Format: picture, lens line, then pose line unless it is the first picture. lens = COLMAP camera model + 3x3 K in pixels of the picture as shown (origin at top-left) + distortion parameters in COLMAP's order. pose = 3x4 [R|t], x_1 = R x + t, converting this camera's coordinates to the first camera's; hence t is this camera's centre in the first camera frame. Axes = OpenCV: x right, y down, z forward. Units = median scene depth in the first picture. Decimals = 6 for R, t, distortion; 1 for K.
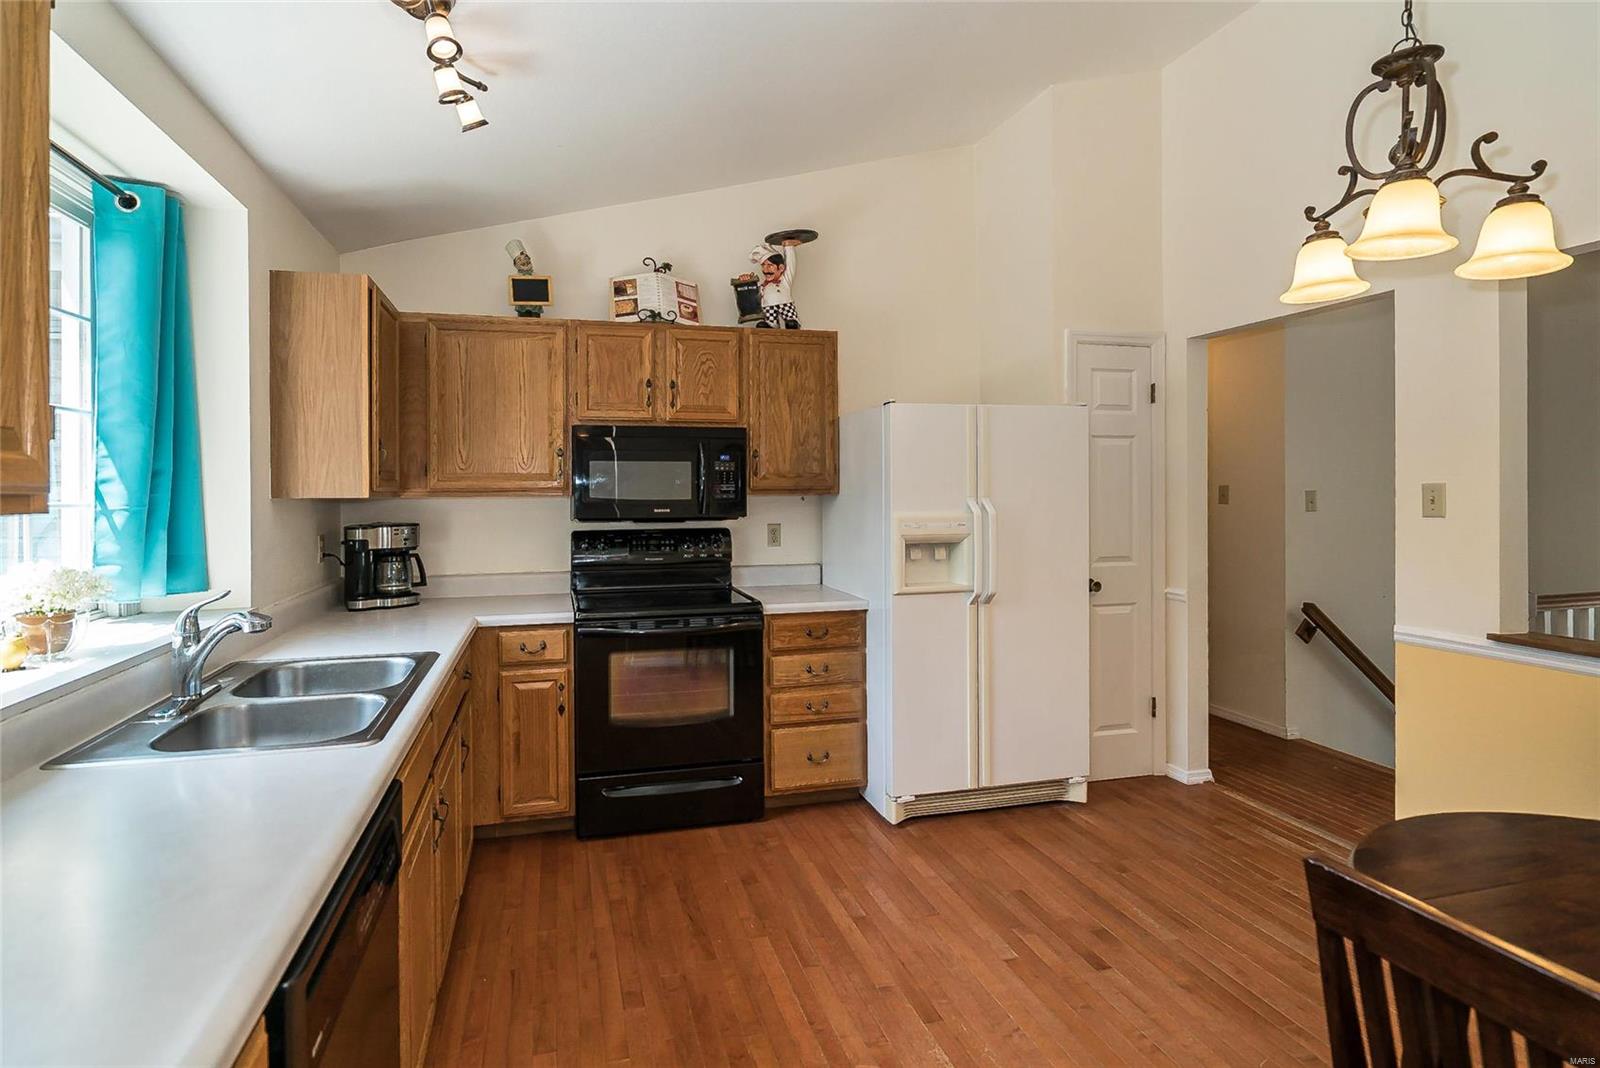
lens RADIAL K [[727.3, 0, 774.7], [0, 727.3, 493.1], [0, 0, 1]] dist [-0.004635, 0.001340]
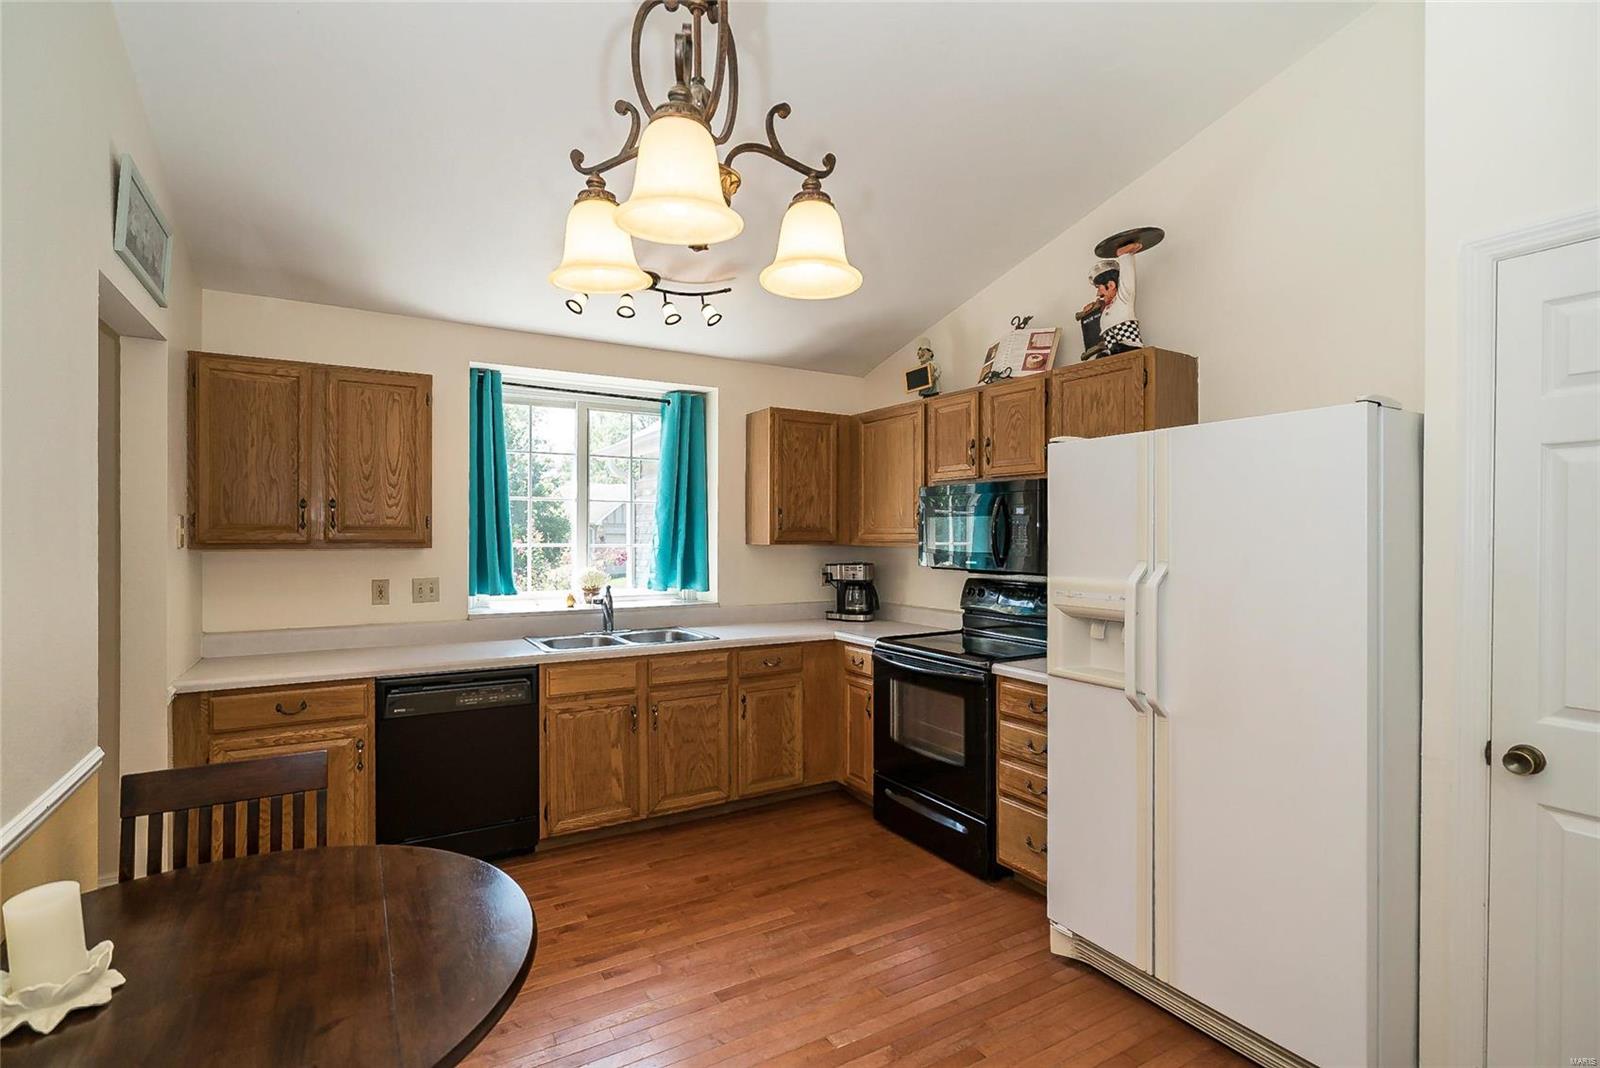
lens RADIAL K [[727.3, 0, 784.2], [0, 727.3, 532.6], [0, 0, 1]] dist [-0.004635, 0.001340]
pose [[0.311145, 0.004908, -0.950350, 0.812090], [-0.007384, 0.999969, 0.002747, -0.021494], [0.950334, 0.006163, 0.311172, 0.427946]]
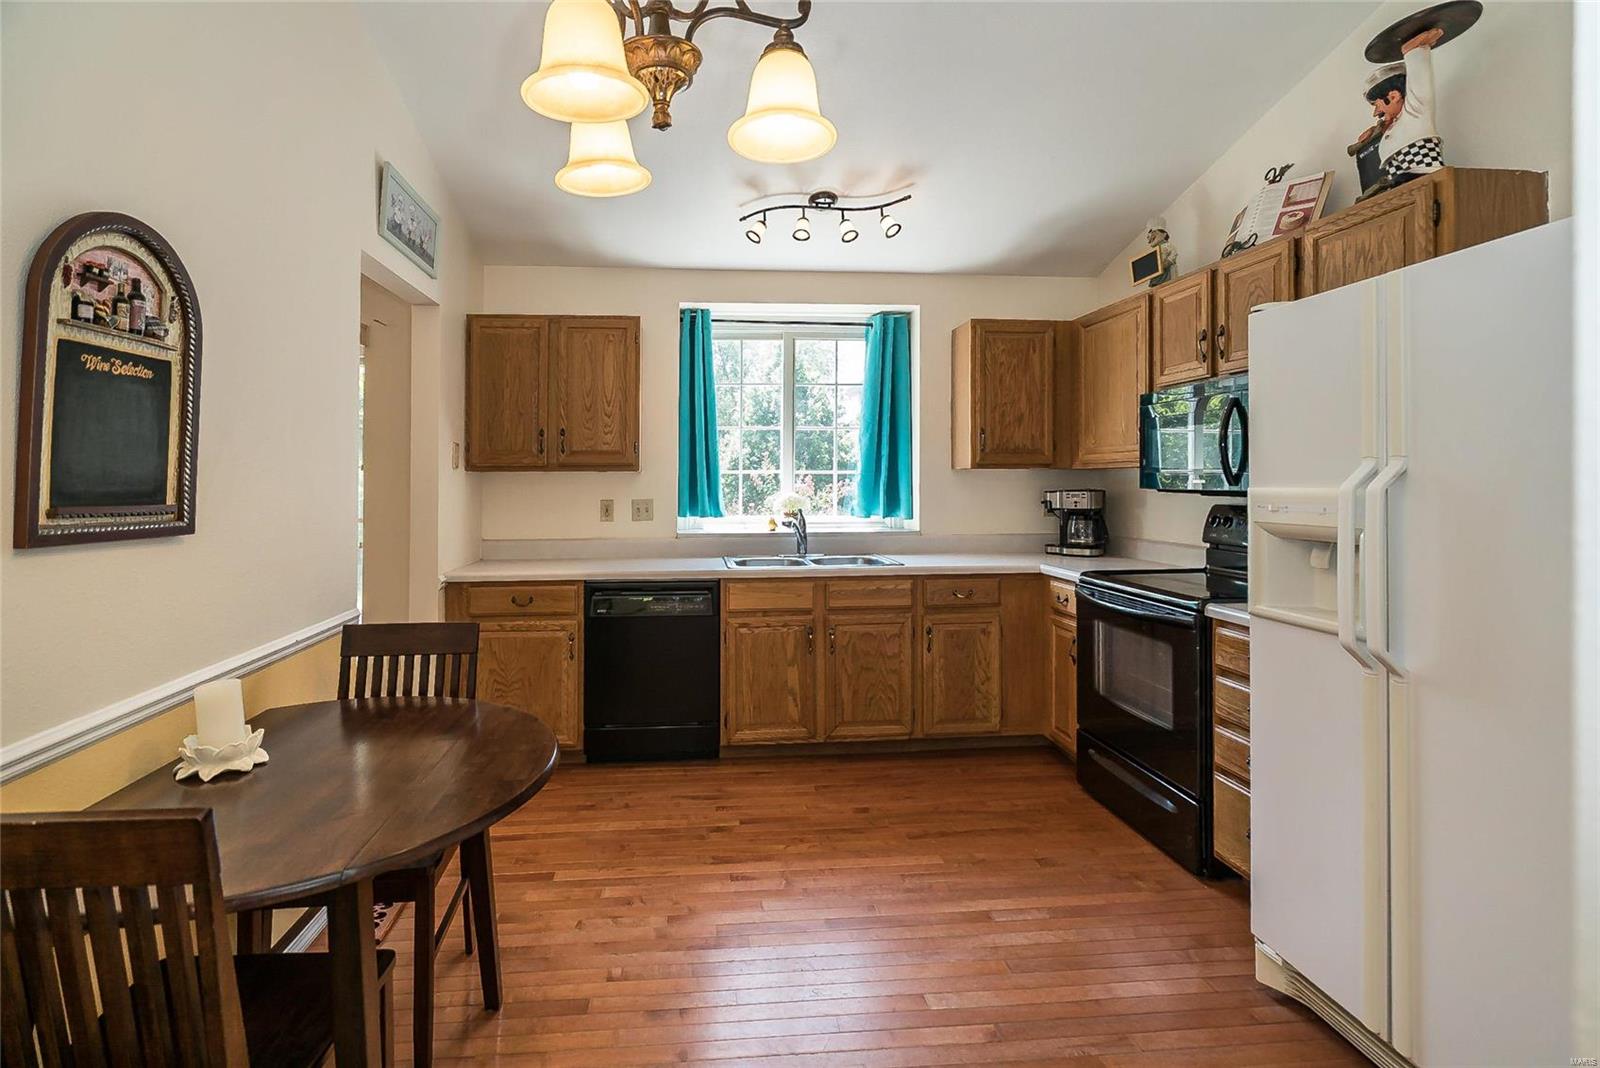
lens RADIAL K [[727.3, 0, 746.2], [0, 727.3, 467.7], [0, 0, 1]] dist [-0.004635, 0.001340]
pose [[-0.131801, -0.009807, -0.991228, 0.805978], [0.002326, 0.999945, -0.010202, 0.016354], [0.991274, -0.003651, -0.131771, 0.609662]]
